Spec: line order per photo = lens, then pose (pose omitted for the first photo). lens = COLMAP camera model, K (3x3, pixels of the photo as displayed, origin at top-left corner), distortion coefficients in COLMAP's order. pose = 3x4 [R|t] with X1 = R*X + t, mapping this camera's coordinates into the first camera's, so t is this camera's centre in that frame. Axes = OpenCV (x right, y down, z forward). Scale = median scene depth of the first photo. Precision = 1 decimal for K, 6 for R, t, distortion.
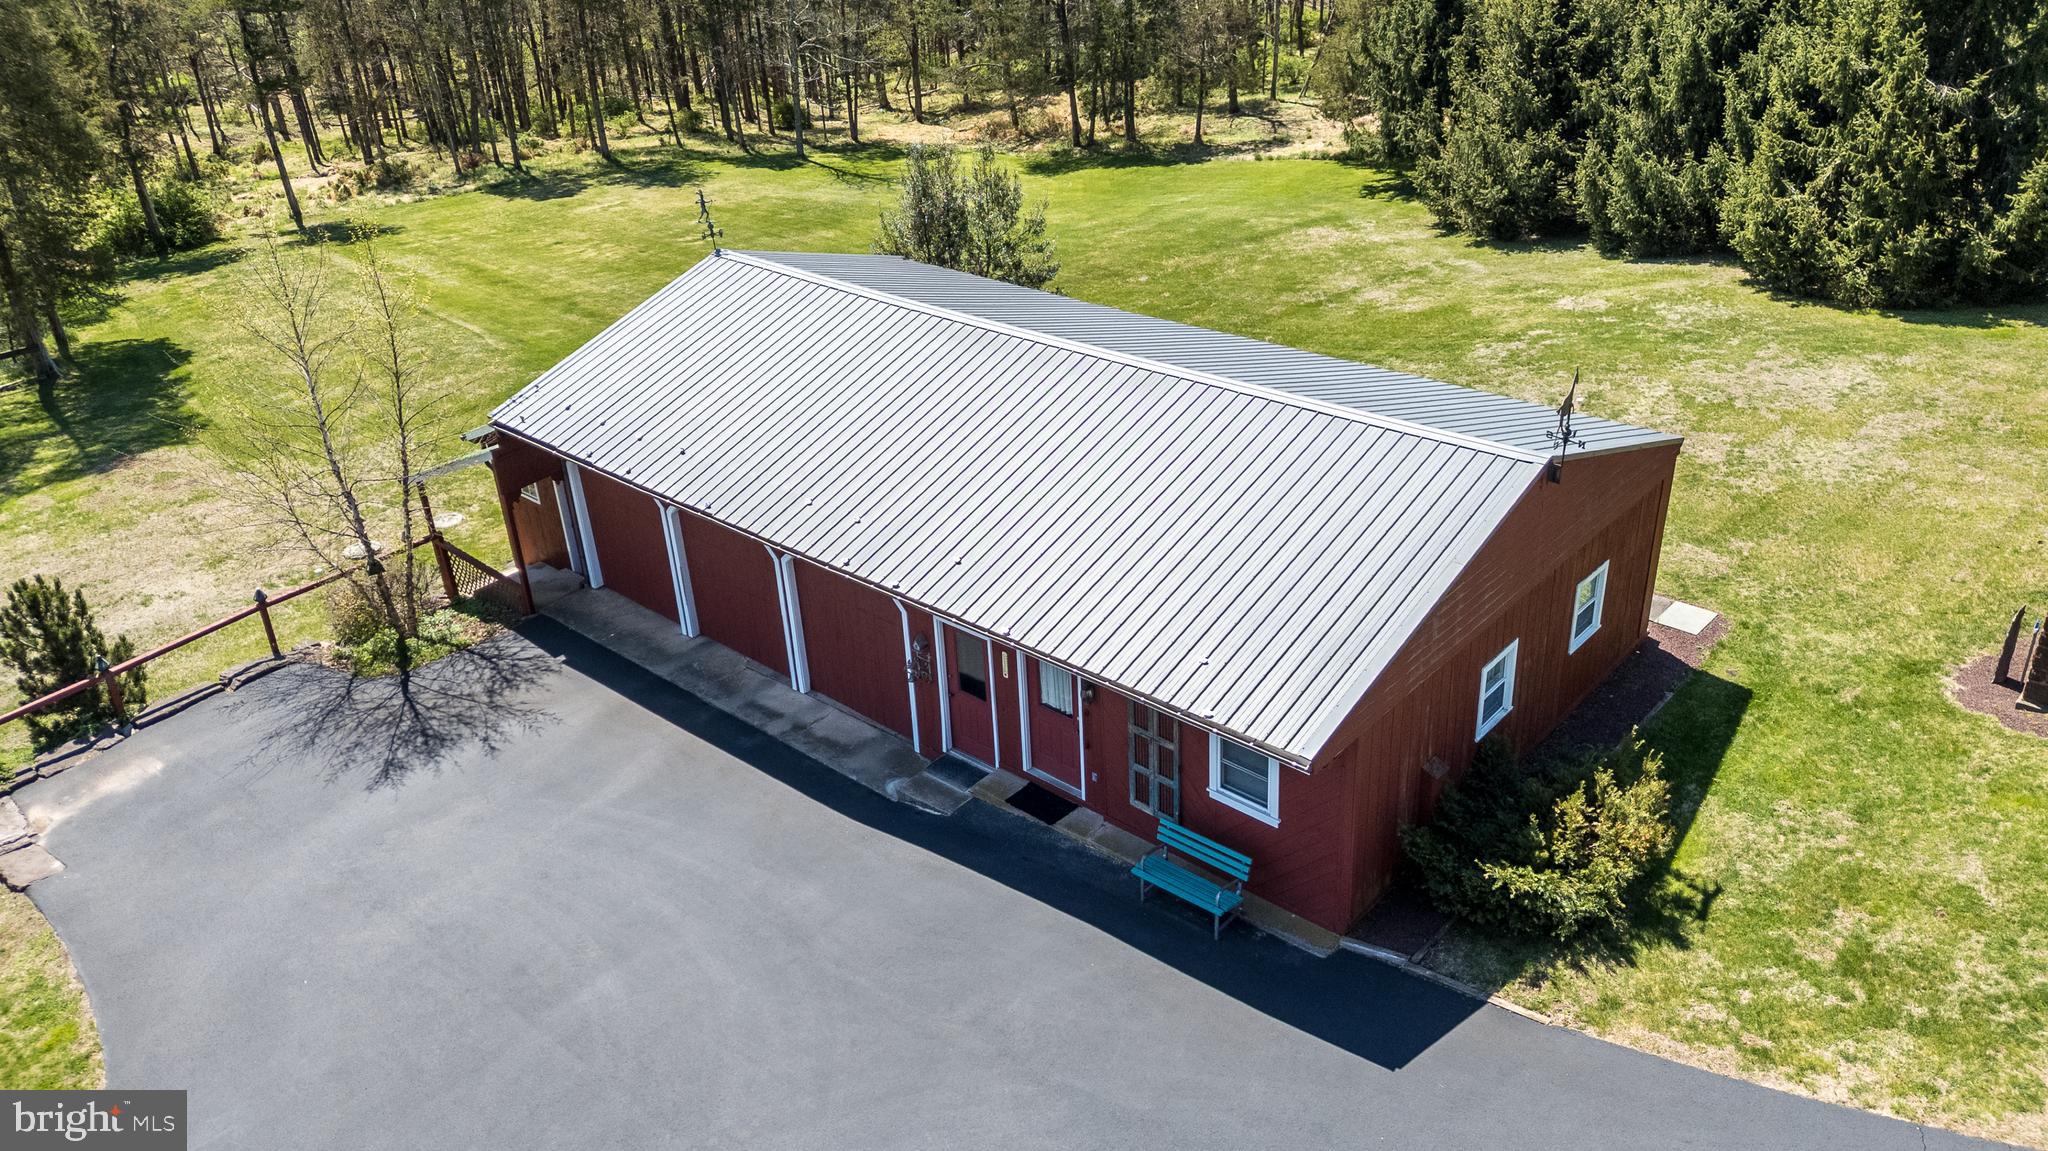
lens RADIAL K [[1492.1, 0, 1035.0], [0, 1492.1, 574.7], [0, 0, 1]] dist [0.083245, -0.082611]
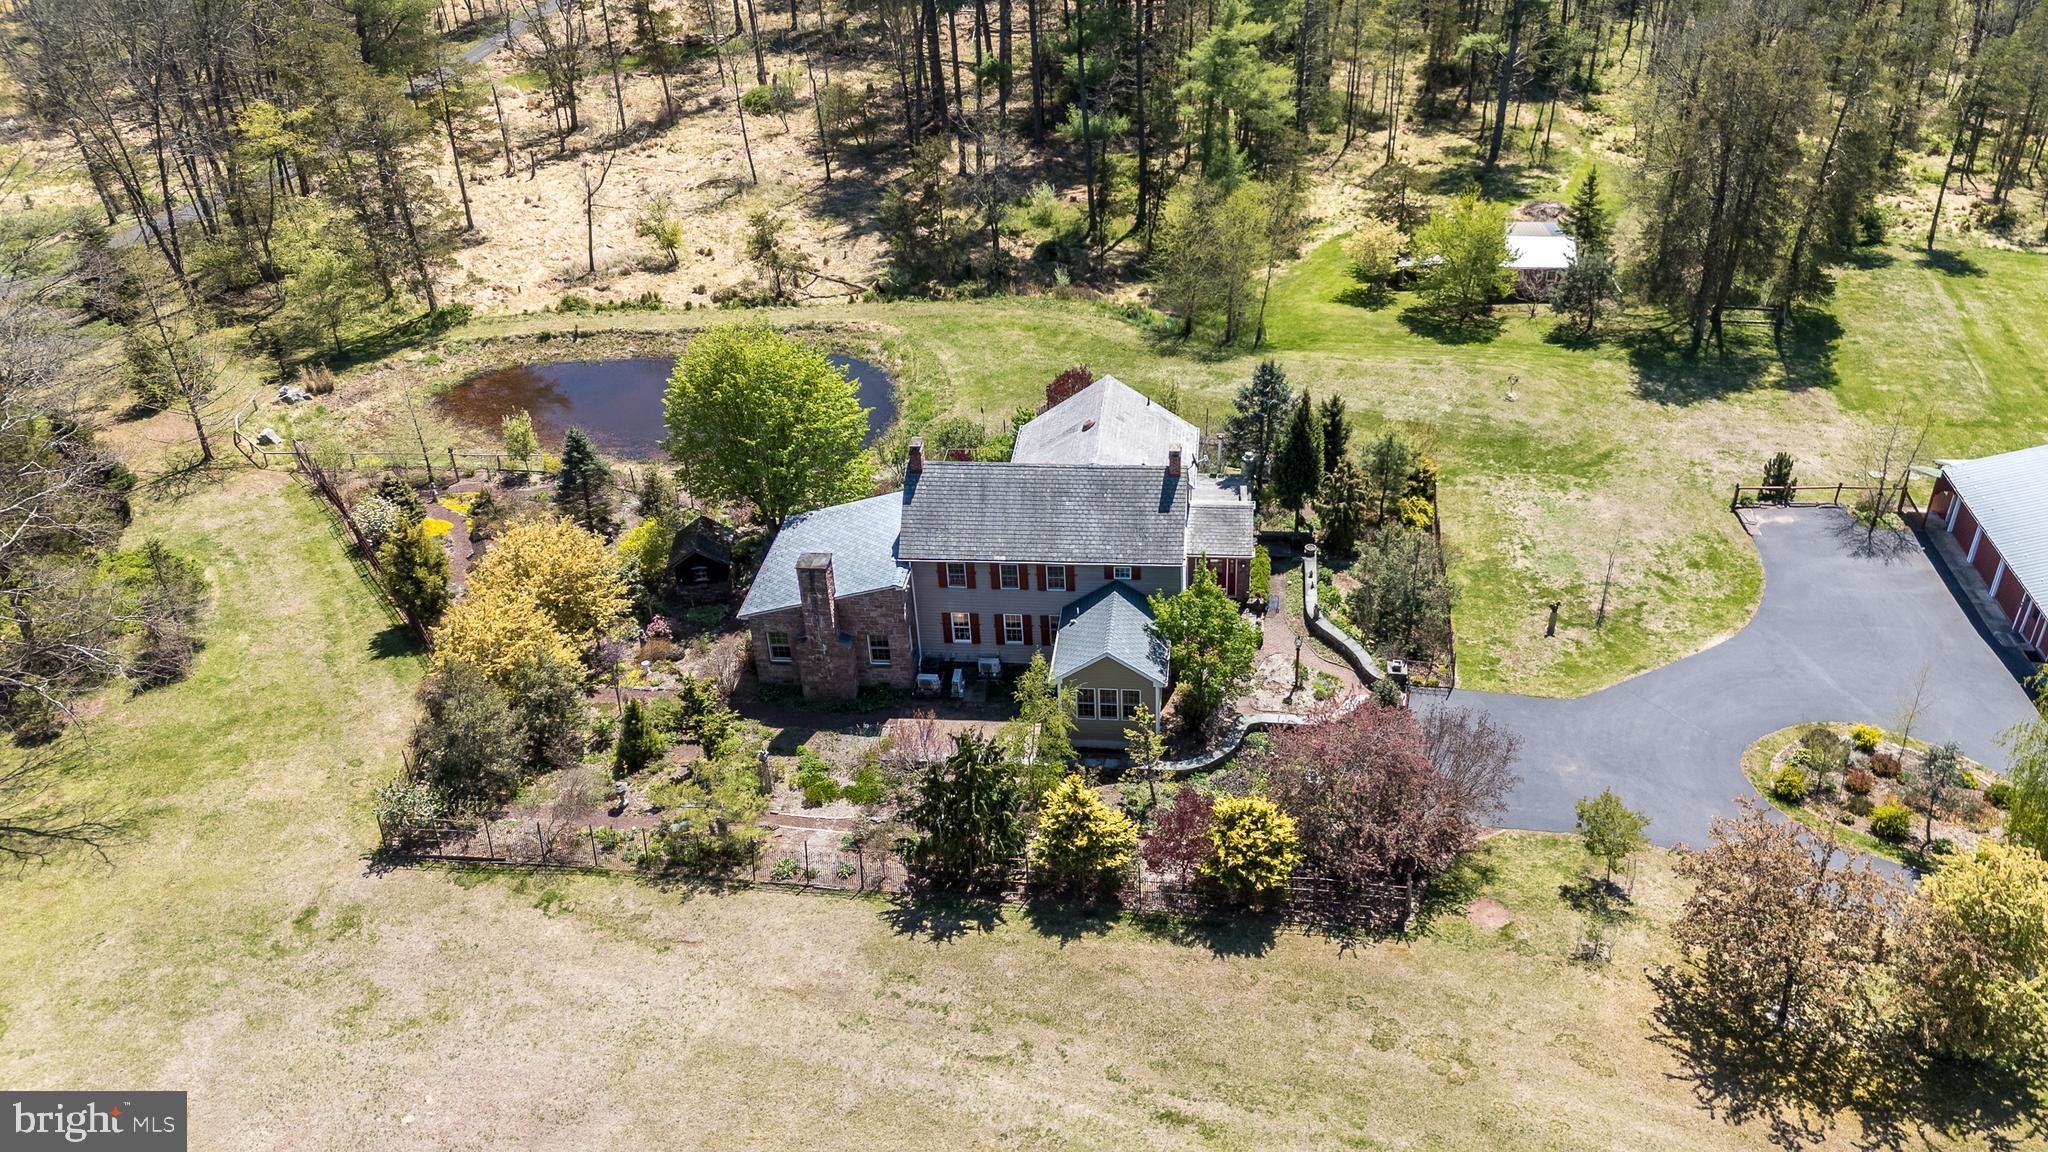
lens RADIAL K [[1492.5, 0, 1123.6], [0, 1492.5, 505.4], [0, 0, 1]] dist [0.113000, -0.168148]
pose [[0.582632, 0.457858, -0.671495, 0.416672], [-0.391989, 0.882073, 0.261326, -0.104548], [0.711958, 0.110962, 0.693400, -1.243500]]
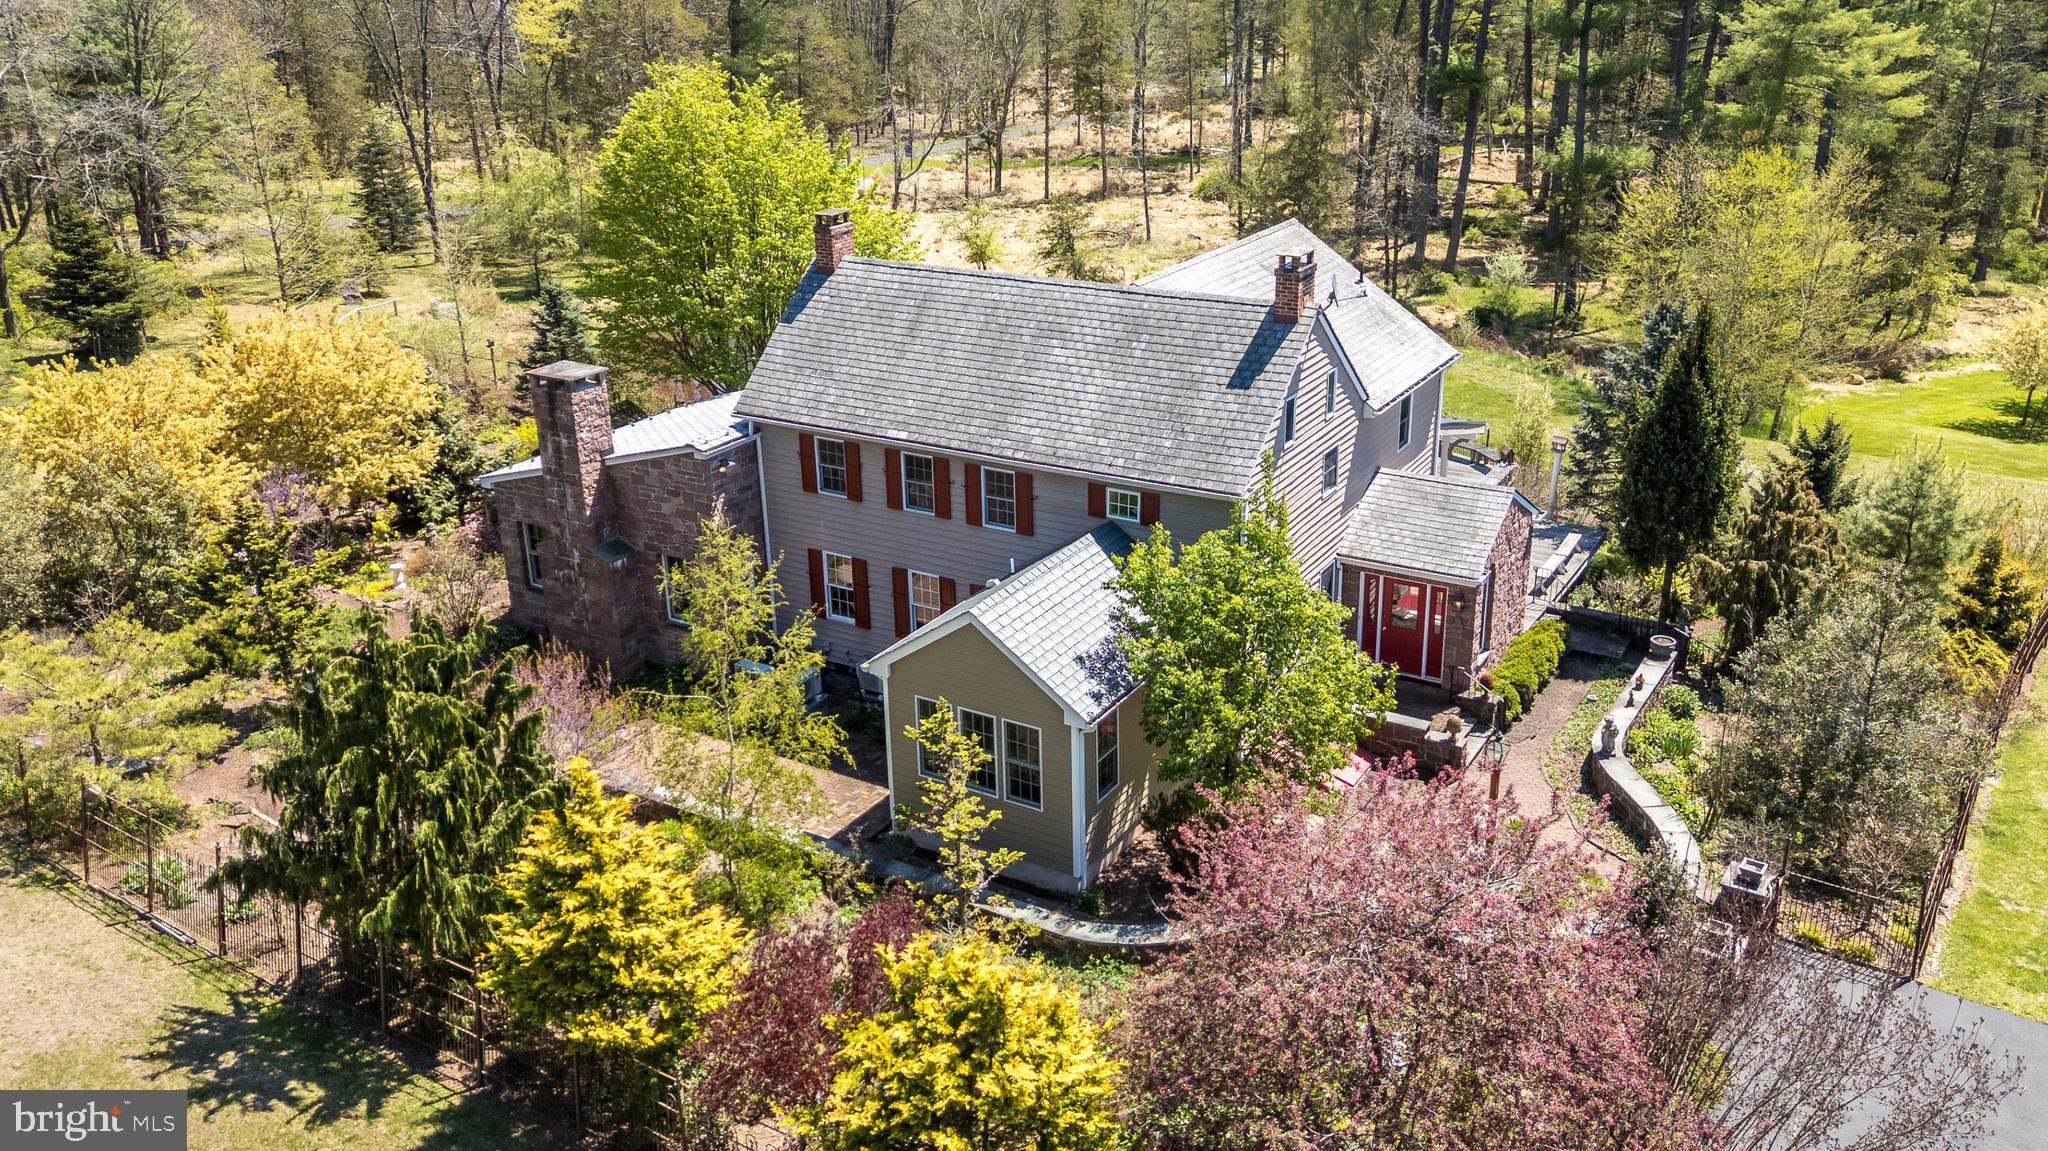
lens RADIAL K [[1611.1, 0, 1052.0], [0, 1611.1, 571.1], [0, 0, 1]] dist [0.101403, -0.115084]
pose [[0.157136, 0.406501, -0.900036, 0.137983], [-0.460549, 0.836354, 0.297333, 0.143320], [0.873615, 0.367789, 0.318635, -0.522986]]
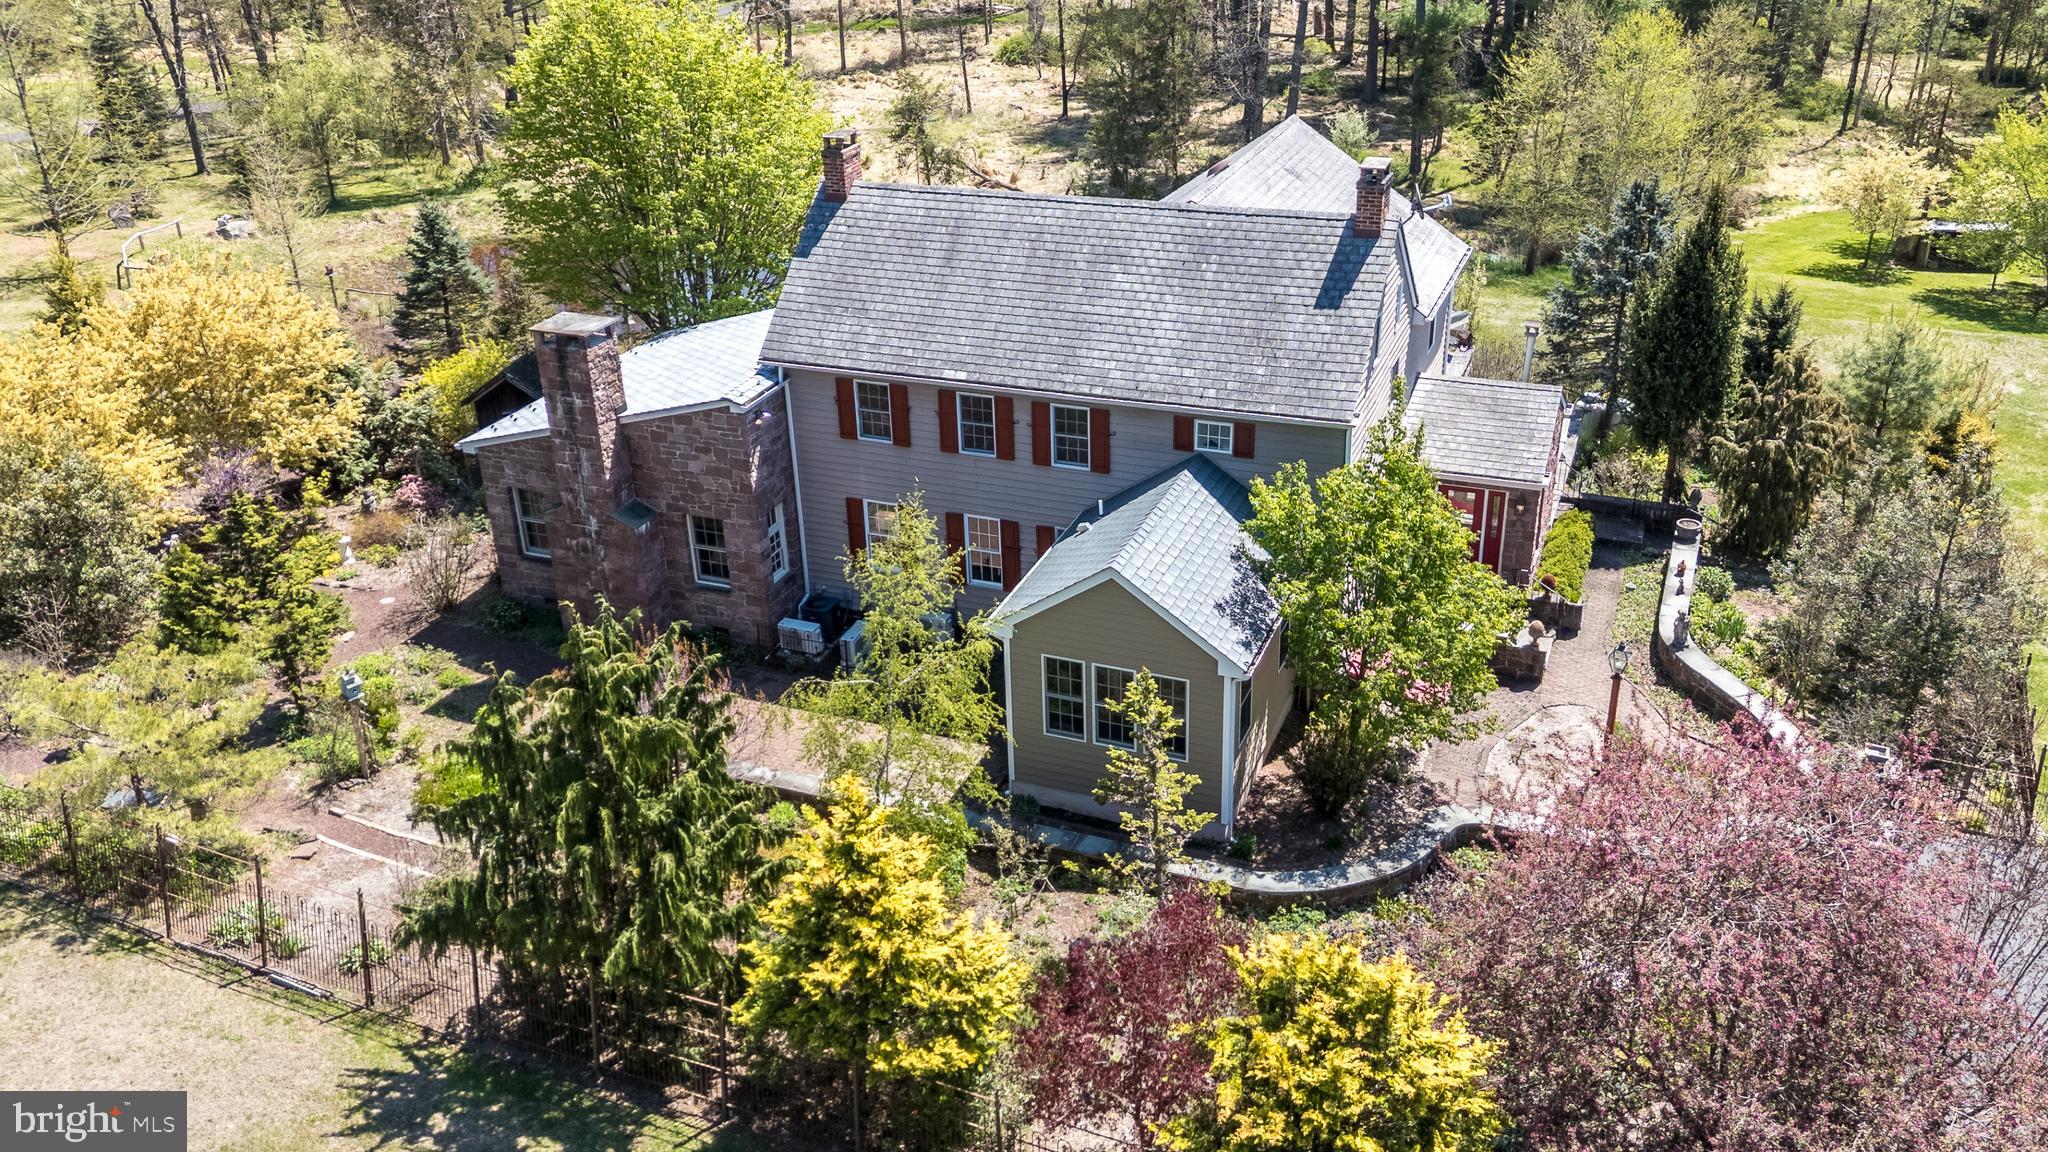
lens RADIAL K [[1642.7, 0, 1039.9], [0, 1642.7, 570.8], [0, 0, 1]] dist [0.100442, -0.125848]
pose [[0.312371, 0.457124, -0.832744, 0.083281], [-0.439589, 0.846664, 0.299870, 0.183494], [0.842132, 0.272394, 0.465420, -0.645809]]
